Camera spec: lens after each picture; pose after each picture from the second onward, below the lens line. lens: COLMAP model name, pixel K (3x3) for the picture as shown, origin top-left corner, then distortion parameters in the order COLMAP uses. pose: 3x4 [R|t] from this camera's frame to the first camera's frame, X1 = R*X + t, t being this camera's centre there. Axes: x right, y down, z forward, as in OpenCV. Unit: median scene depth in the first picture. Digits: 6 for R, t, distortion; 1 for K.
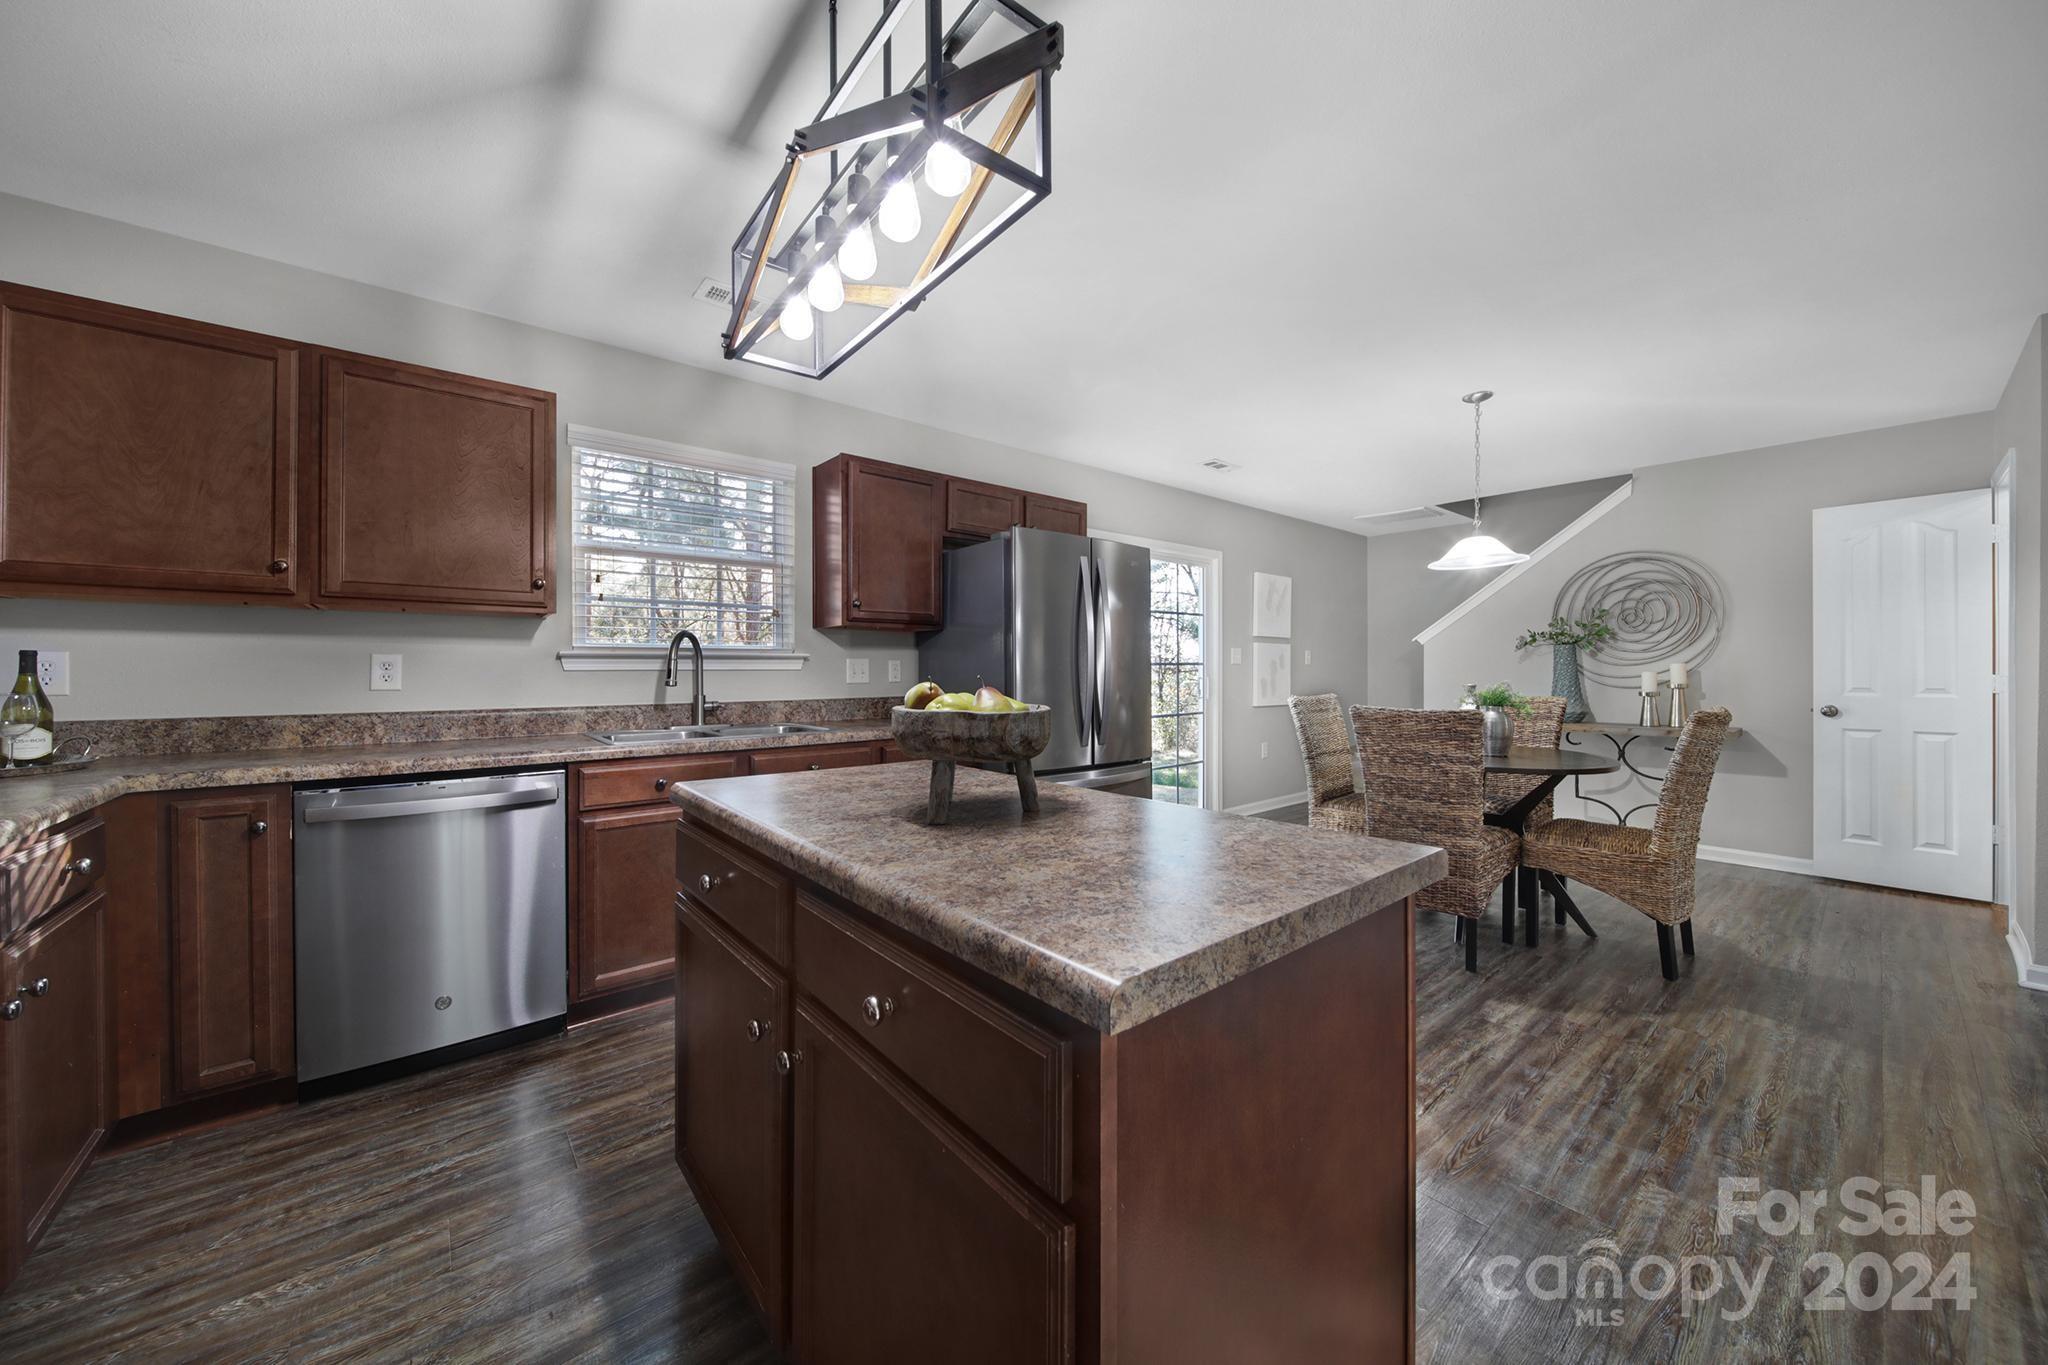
lens RADIAL K [[719.9, 0, 1014.6], [0, 719.9, 677.0], [0, 0, 1]] dist [-0.000060, -0.002187]
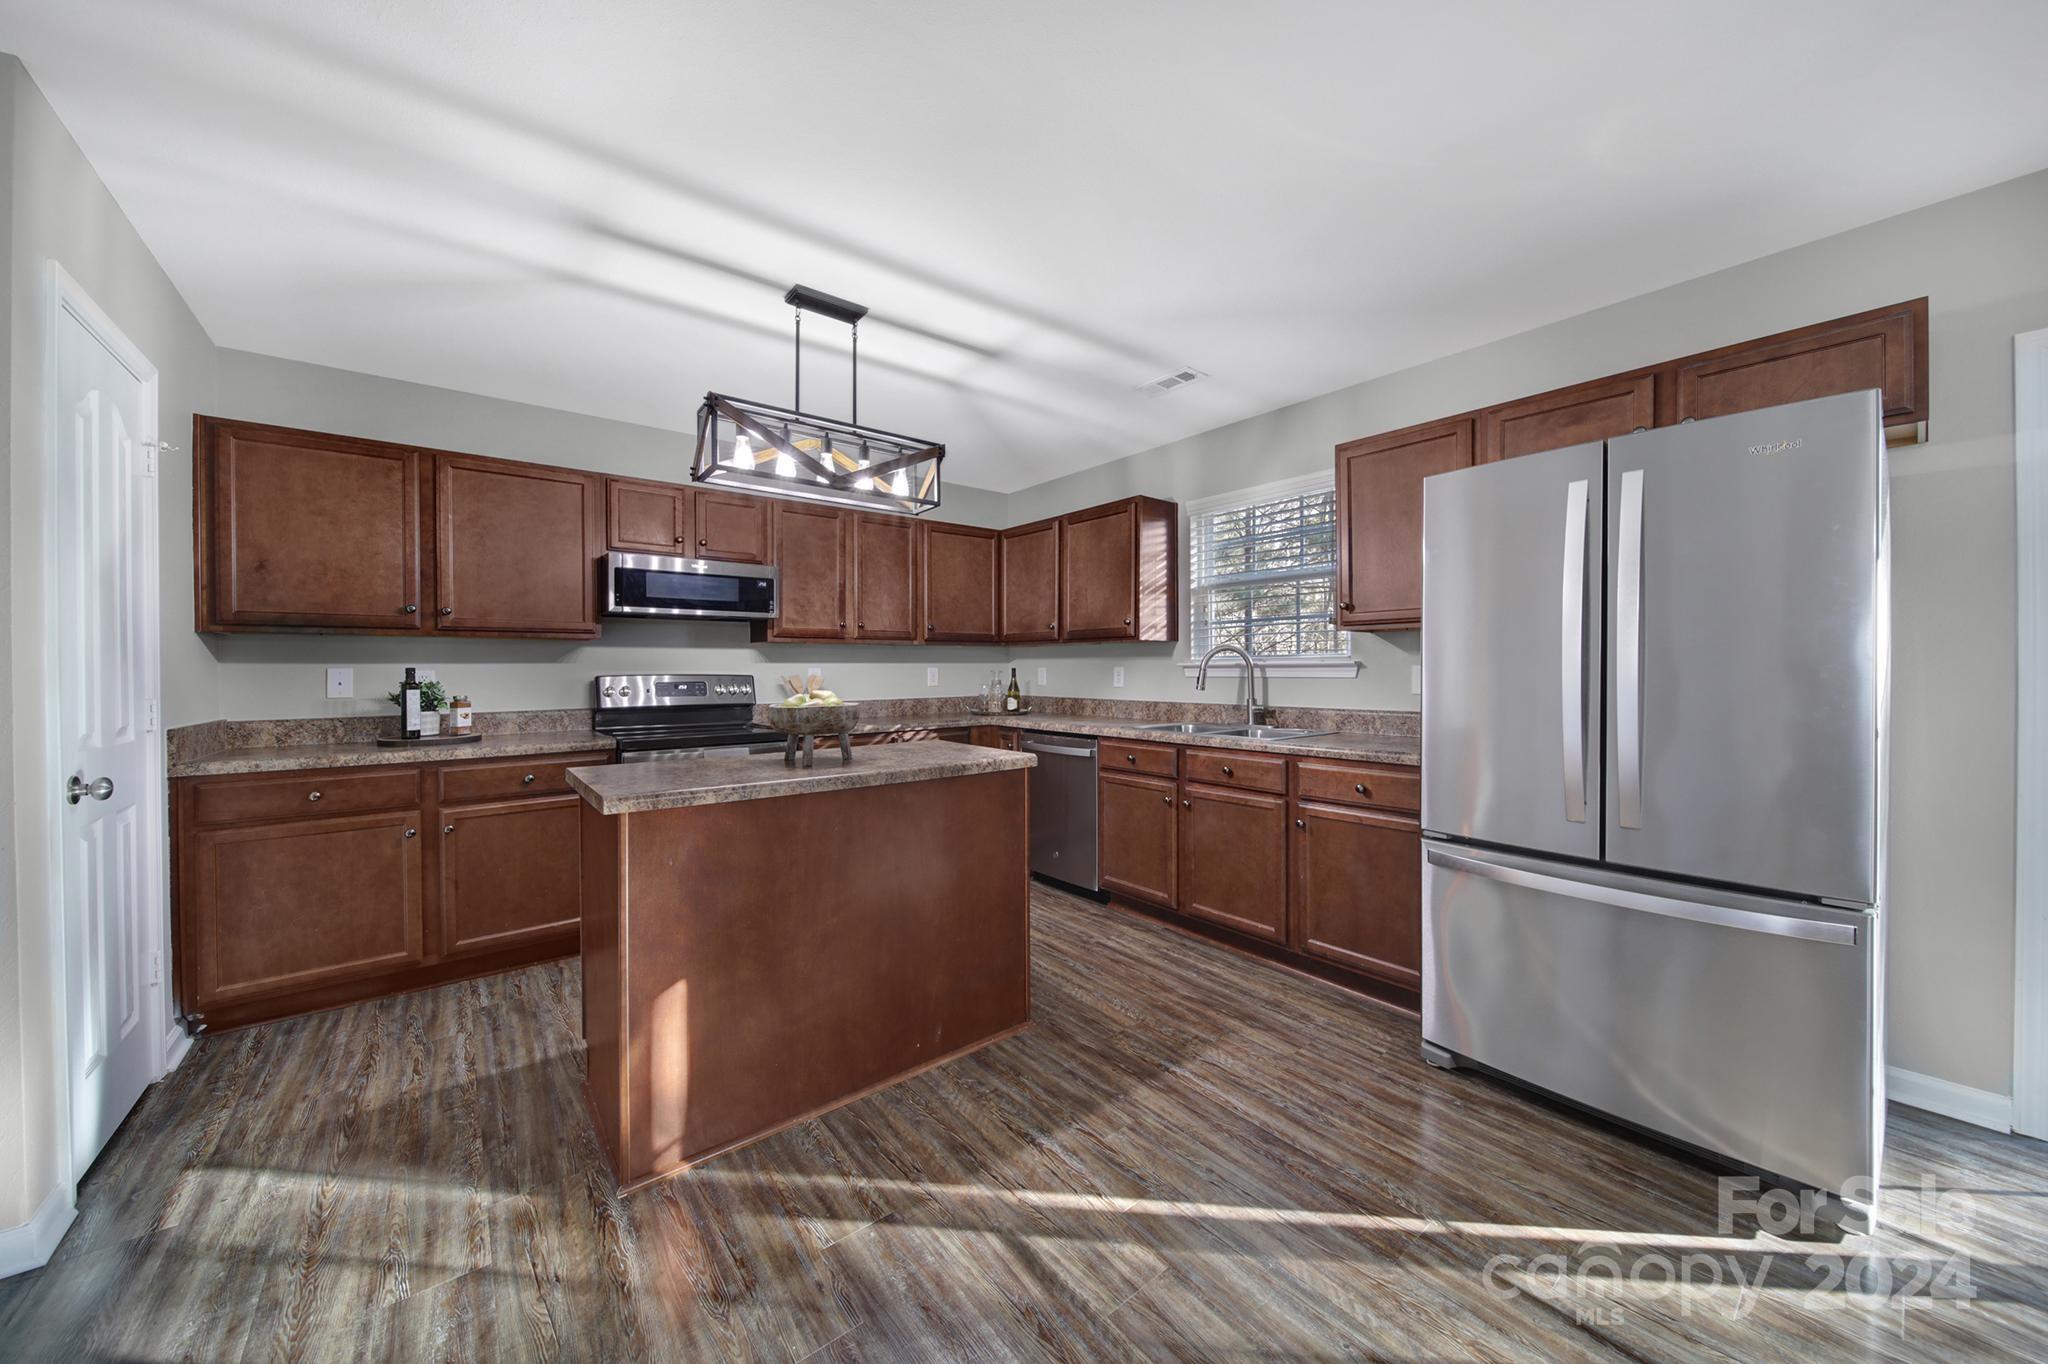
lens RADIAL K [[719.9, 0, 1016.2], [0, 719.9, 668.2], [0, 0, 1]] dist [-0.000060, -0.002187]
pose [[-0.027993, 0.000078, -0.999608, 0.661457], [-0.004460, 0.999990, 0.000203, -0.020038], [0.999598, 0.004464, -0.027992, 0.574990]]
